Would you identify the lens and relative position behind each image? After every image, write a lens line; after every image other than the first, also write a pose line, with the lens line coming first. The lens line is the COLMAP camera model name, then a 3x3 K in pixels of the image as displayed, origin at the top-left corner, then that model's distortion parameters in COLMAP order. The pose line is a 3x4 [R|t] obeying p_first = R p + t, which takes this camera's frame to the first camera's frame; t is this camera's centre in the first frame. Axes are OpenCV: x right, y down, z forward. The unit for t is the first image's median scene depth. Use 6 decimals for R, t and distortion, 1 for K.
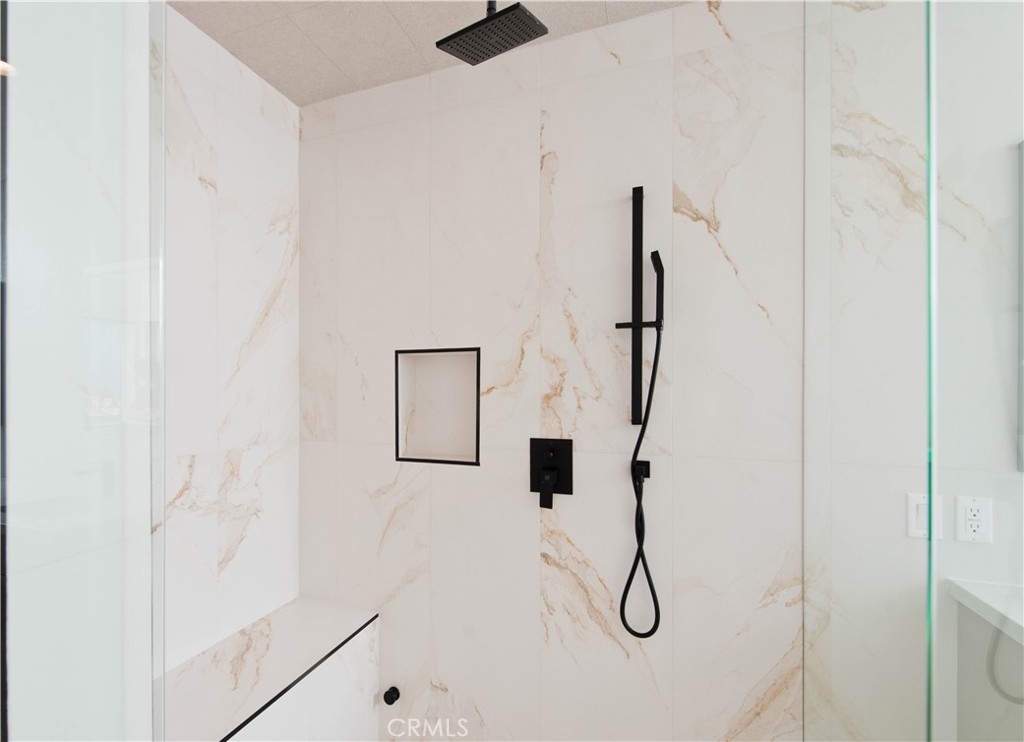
lens RADIAL K [[560.7, 0, 512.0], [0, 560.7, 381.7], [0, 0, 1]] dist [0.015911, -0.000121]
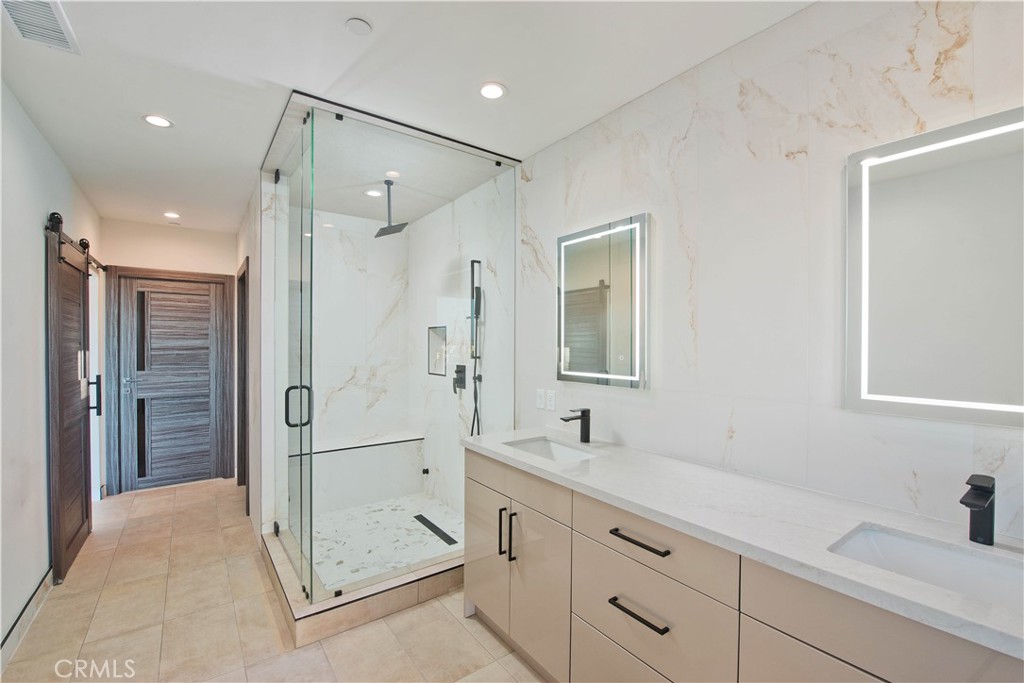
lens RADIAL K [[460.7, 0, 507.0], [0, 460.7, 343.5], [0, 0, 1]] dist [-0.017685, -0.000380]
pose [[0.842698, 0.006026, -0.538352, 1.321998], [-0.003878, 0.999979, 0.005122, 0.000596], [0.538372, -0.002228, 0.842704, -0.540907]]
